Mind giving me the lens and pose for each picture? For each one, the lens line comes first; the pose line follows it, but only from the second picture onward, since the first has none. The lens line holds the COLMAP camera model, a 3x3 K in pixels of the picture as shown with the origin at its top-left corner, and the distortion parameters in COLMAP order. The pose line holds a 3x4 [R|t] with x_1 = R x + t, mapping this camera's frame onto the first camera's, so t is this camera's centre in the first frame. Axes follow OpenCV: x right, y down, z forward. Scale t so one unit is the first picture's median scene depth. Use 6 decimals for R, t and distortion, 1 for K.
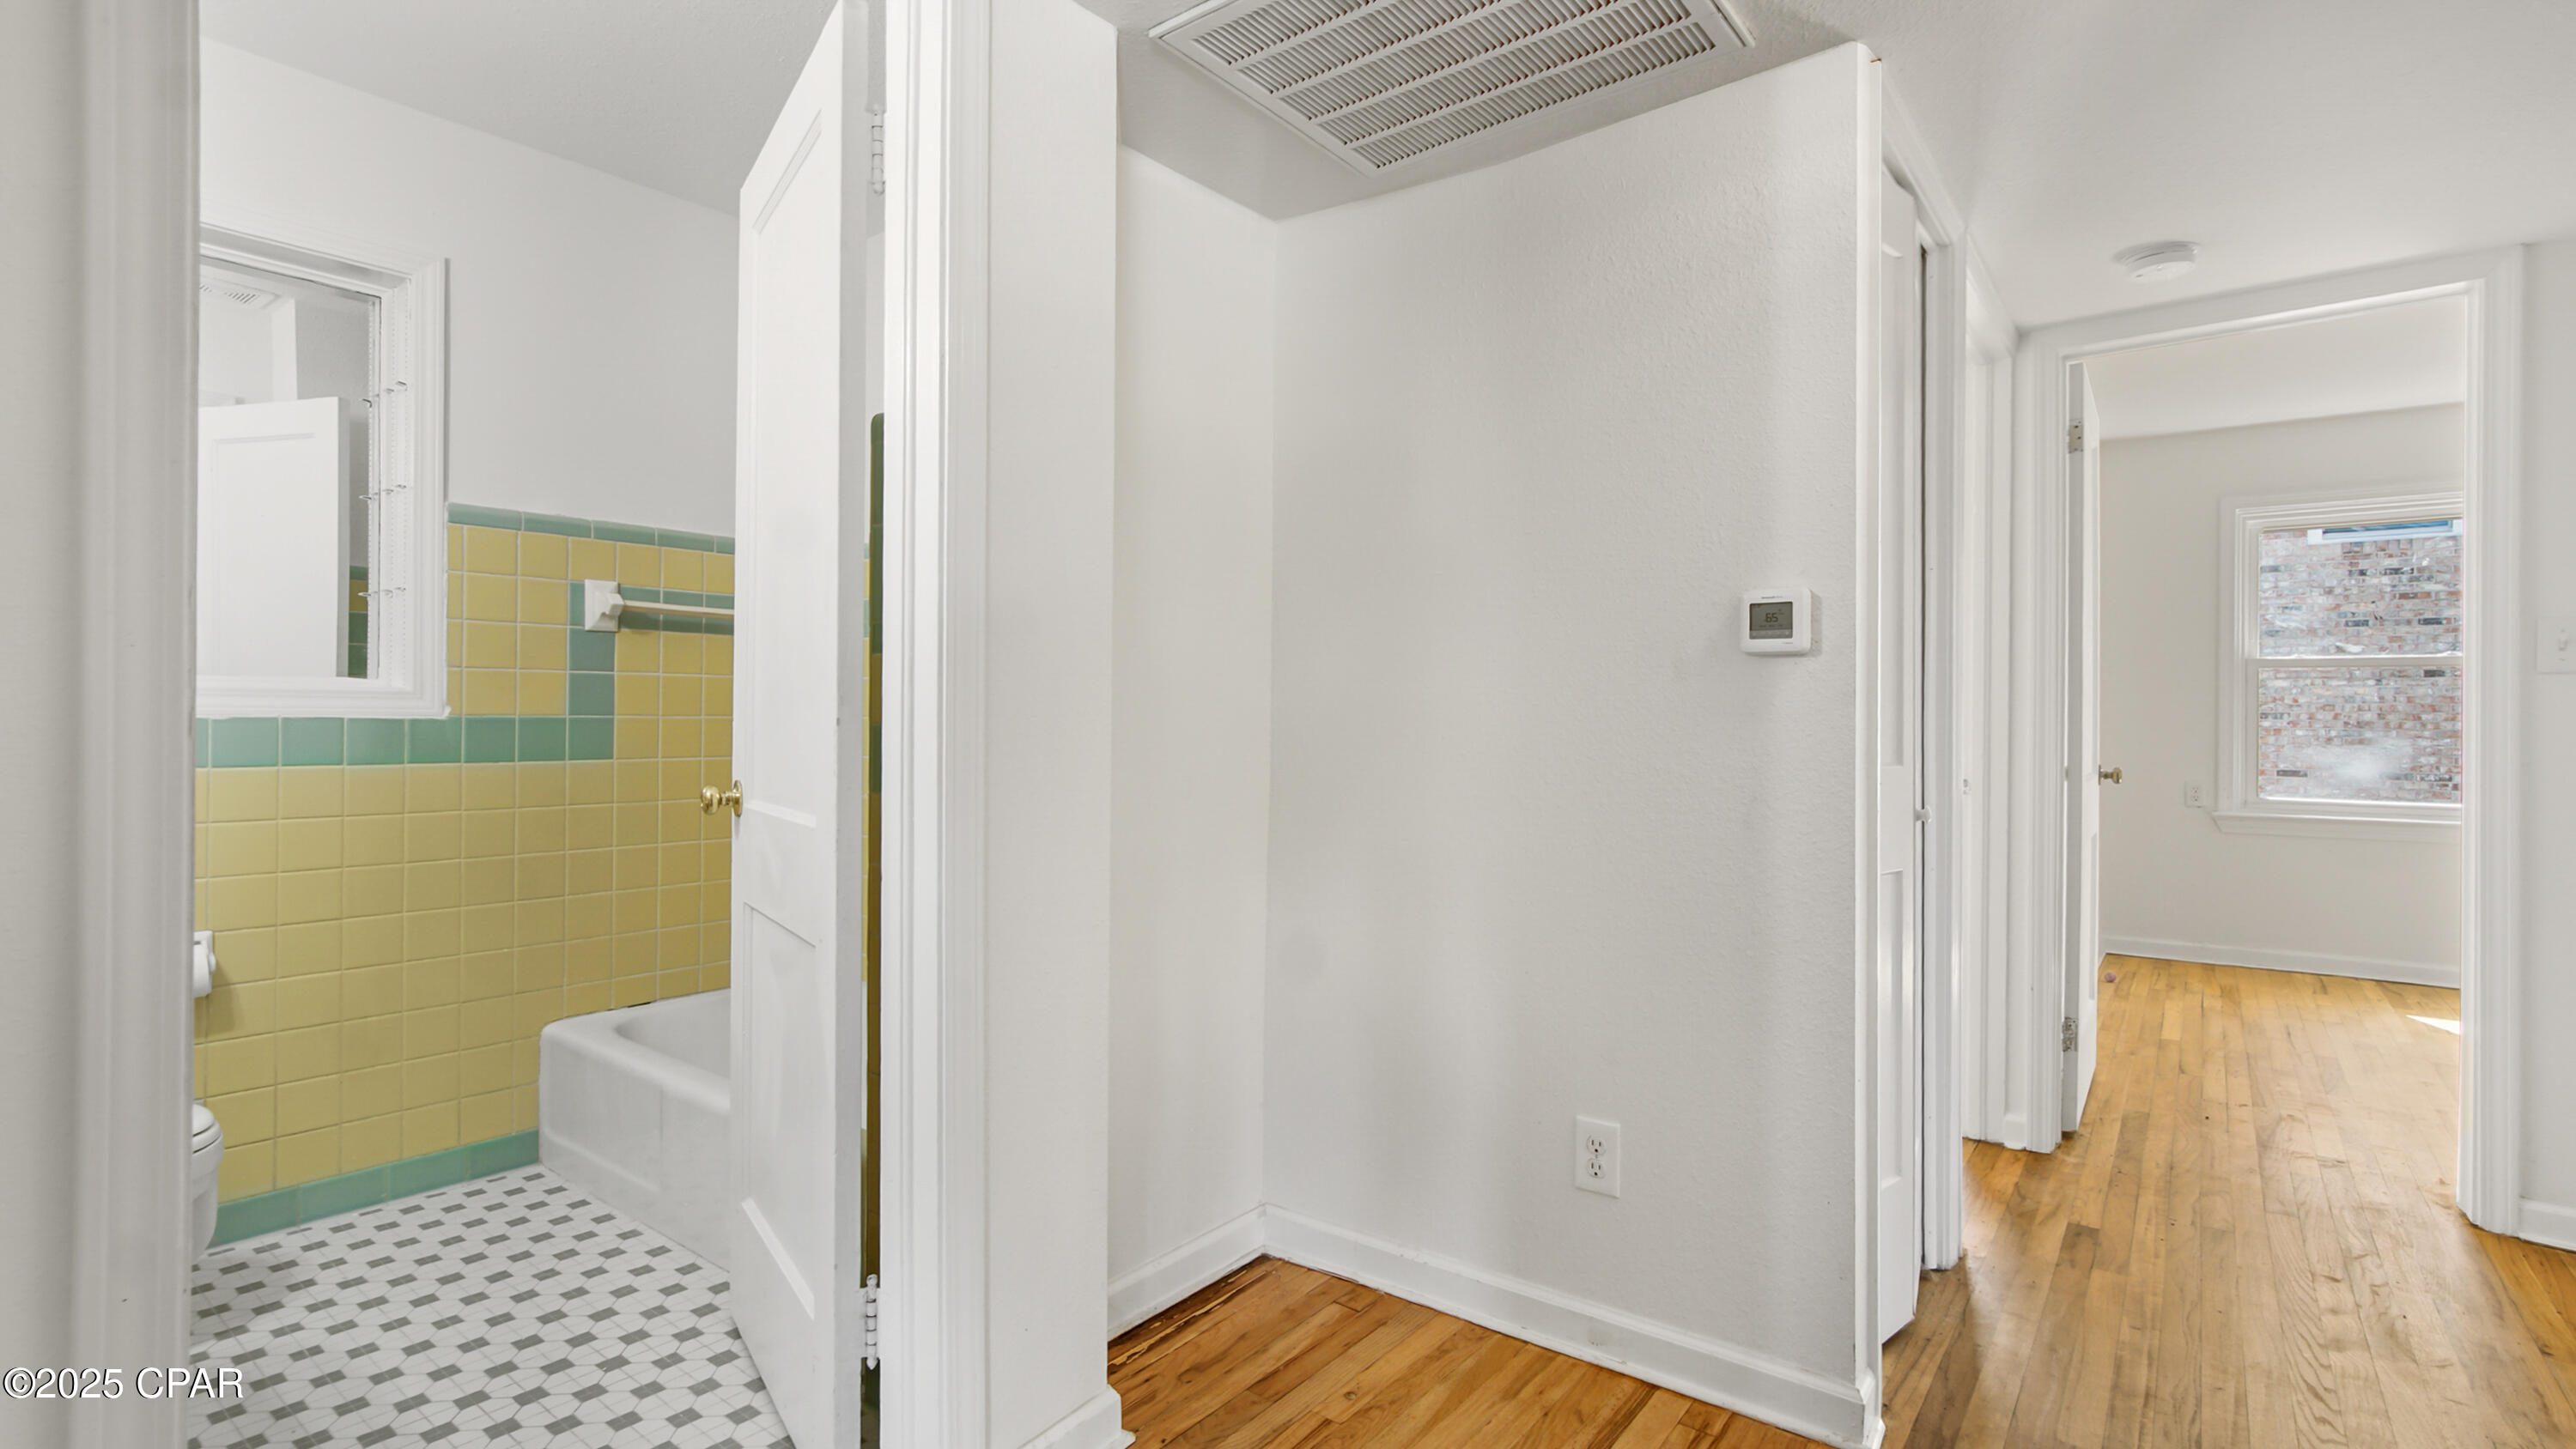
lens RADIAL K [[1194.6, 0, 1282.9], [0, 1194.6, 730.4], [0, 0, 1]] dist [-0.007364, 0.000112]
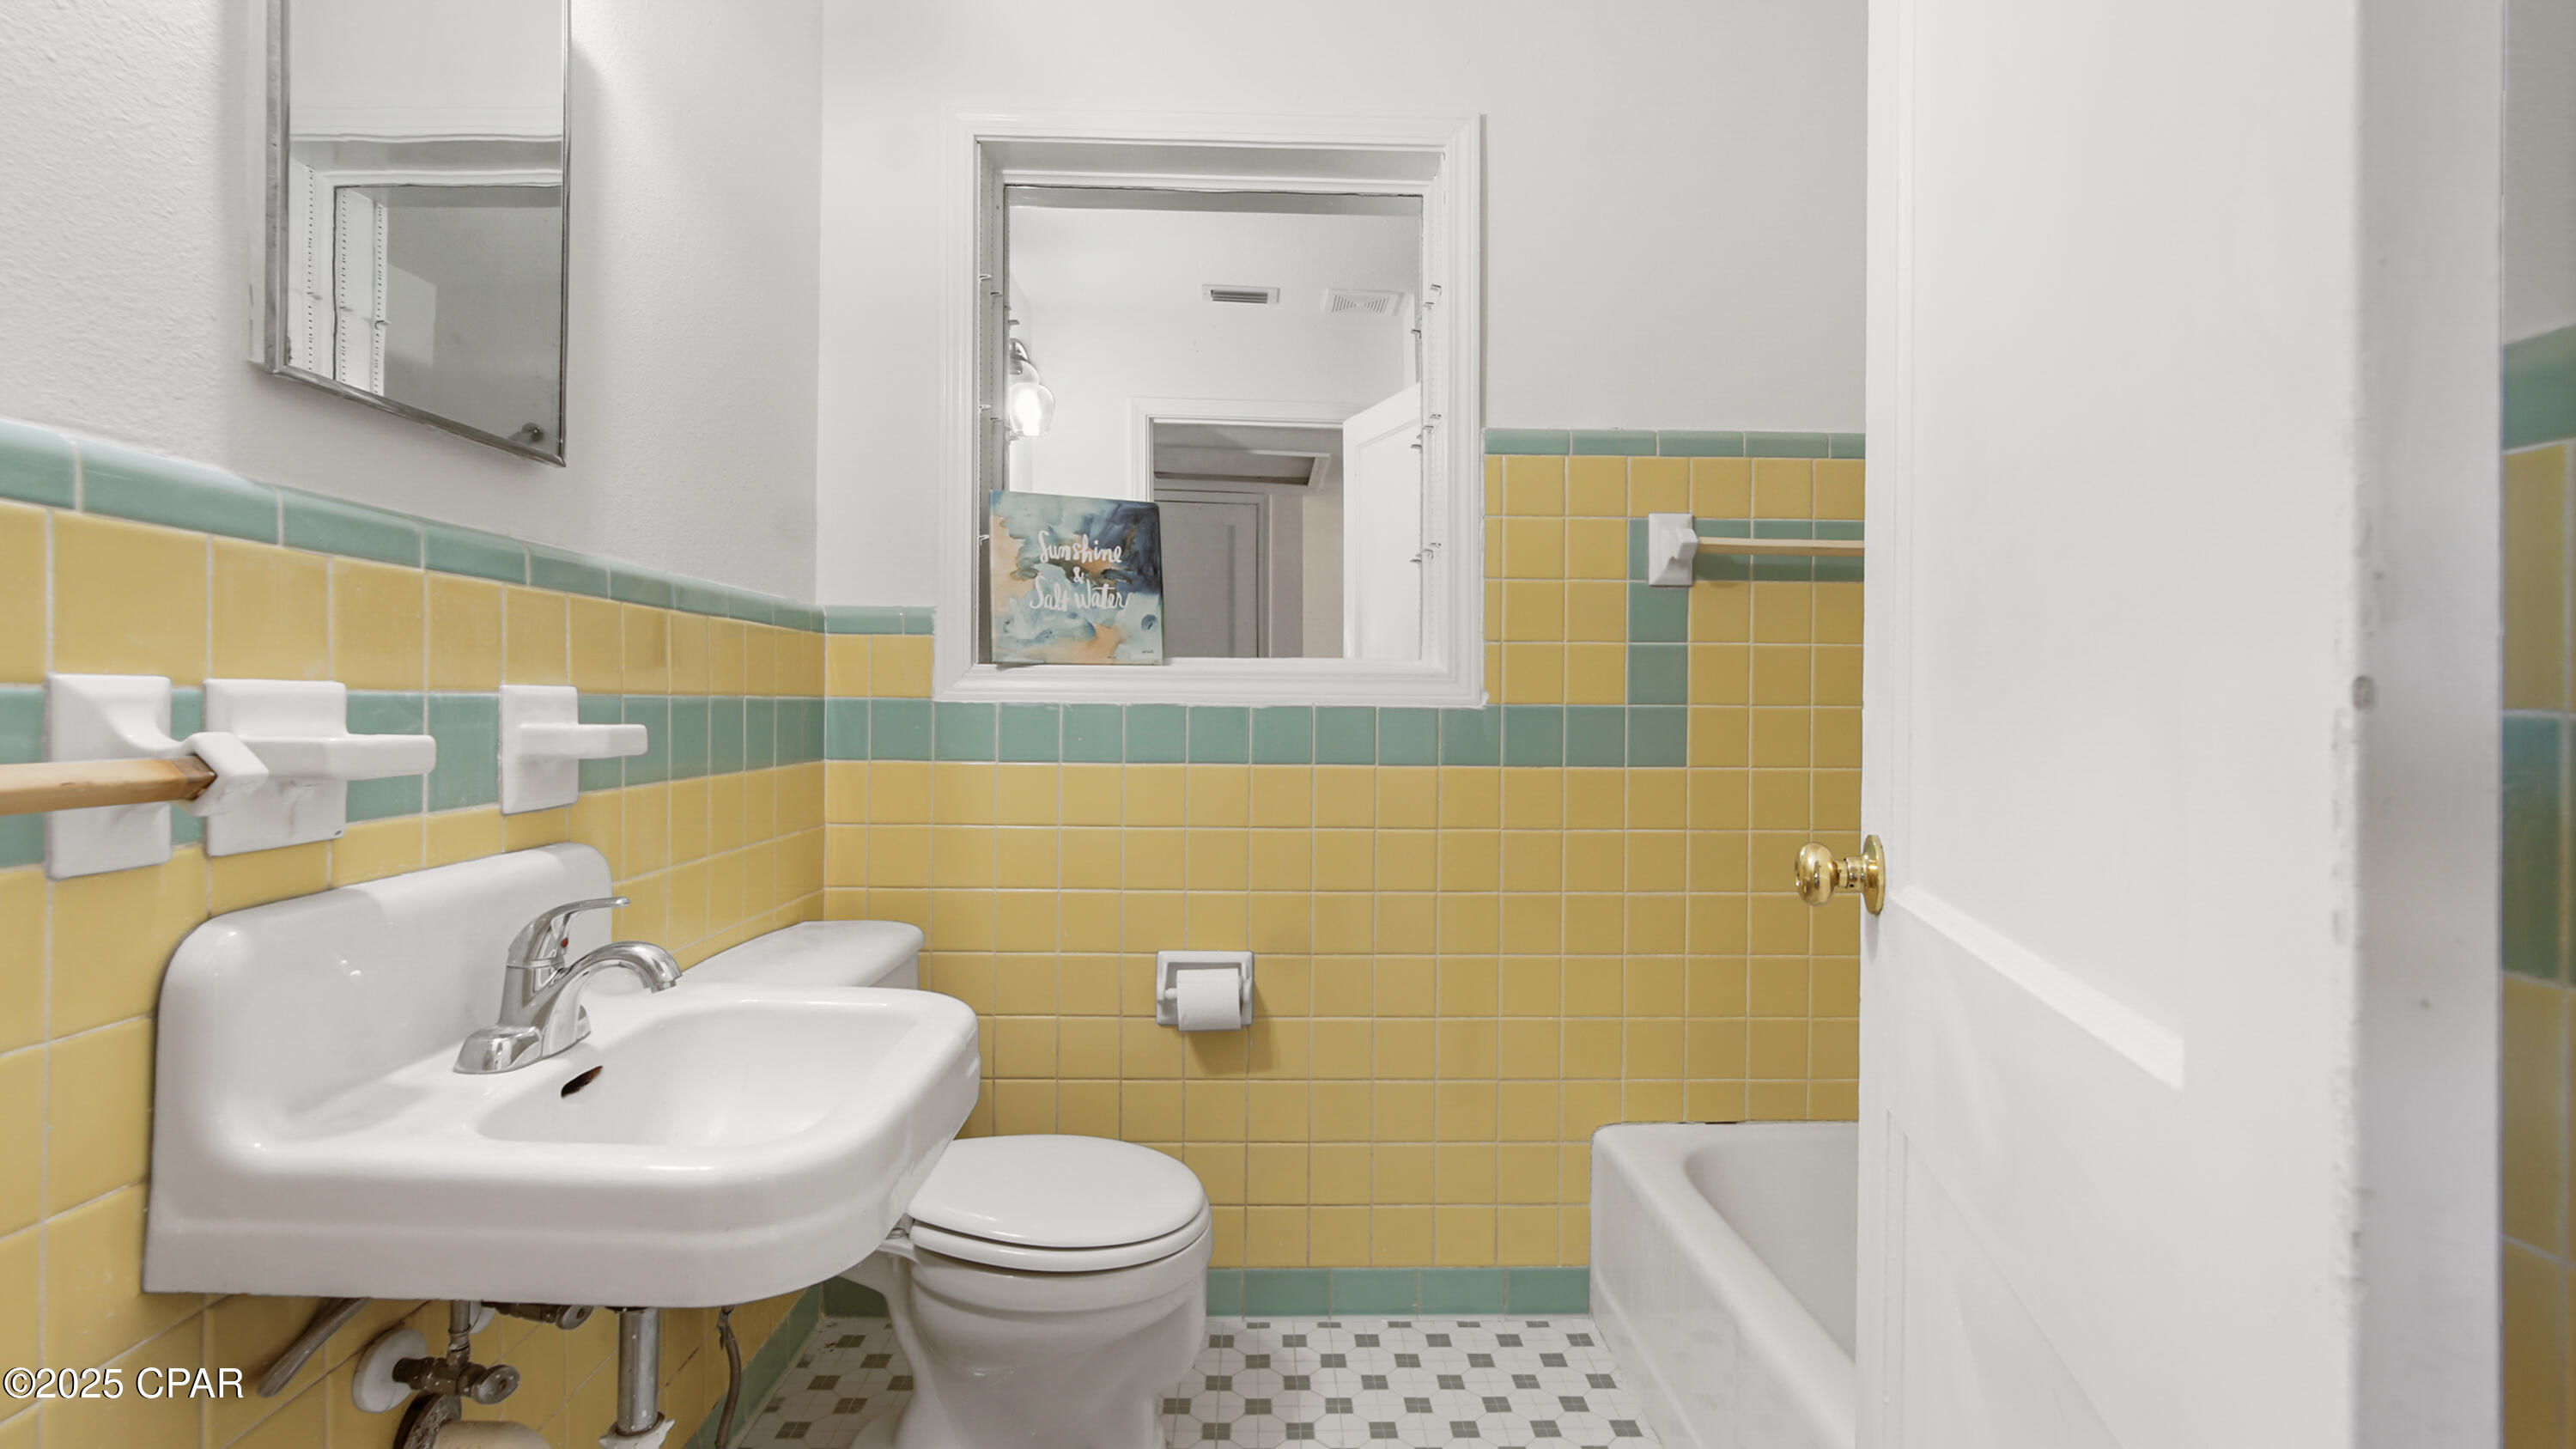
lens RADIAL K [[1176.0, 0, 1285.3], [0, 1176.0, 698.3], [0, 0, 1]] dist [-0.003212, -0.000116]
pose [[0.635257, -0.009467, -0.772243, -0.191549], [-0.007784, 0.999796, -0.018660, -0.000937], [0.772262, 0.017864, 0.635053, 0.409478]]
